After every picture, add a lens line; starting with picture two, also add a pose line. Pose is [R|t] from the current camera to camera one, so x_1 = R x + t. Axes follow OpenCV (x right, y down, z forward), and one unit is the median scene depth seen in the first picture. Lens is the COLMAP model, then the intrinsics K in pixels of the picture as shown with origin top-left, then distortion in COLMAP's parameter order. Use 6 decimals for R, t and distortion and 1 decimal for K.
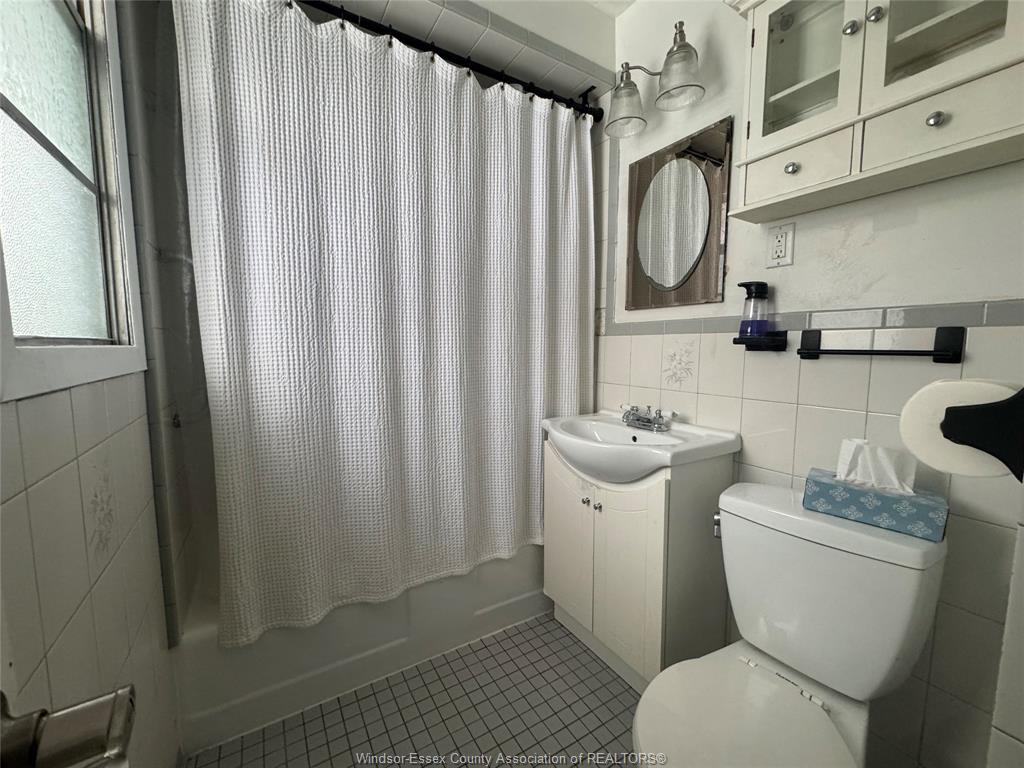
lens RADIAL K [[408.4, 0, 511.1], [0, 408.4, 384.0], [0, 0, 1]] dist [-0.004298, 0.000501]
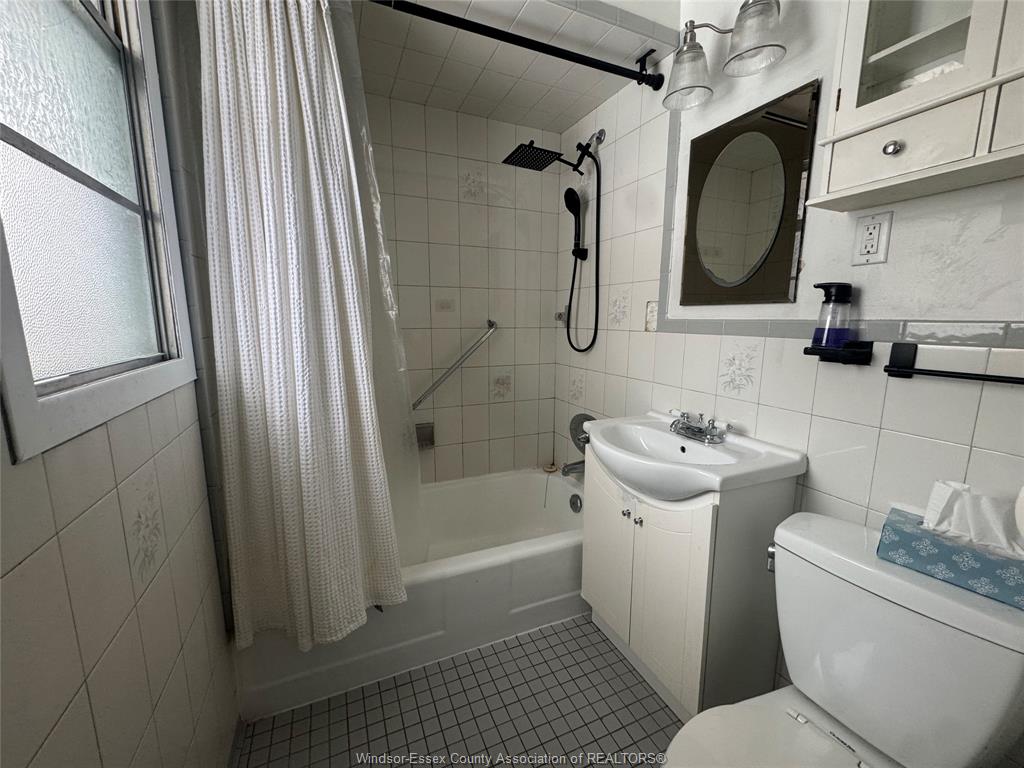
lens RADIAL K [[408.4, 0, 510.7], [0, 408.4, 384.6], [0, 0, 1]] dist [-0.004298, 0.000501]
pose [[0.990974, 0.023022, -0.132062, 0.043589], [-0.014196, 0.997626, 0.067384, -0.087985], [0.133300, -0.064901, 0.988948, 0.055270]]
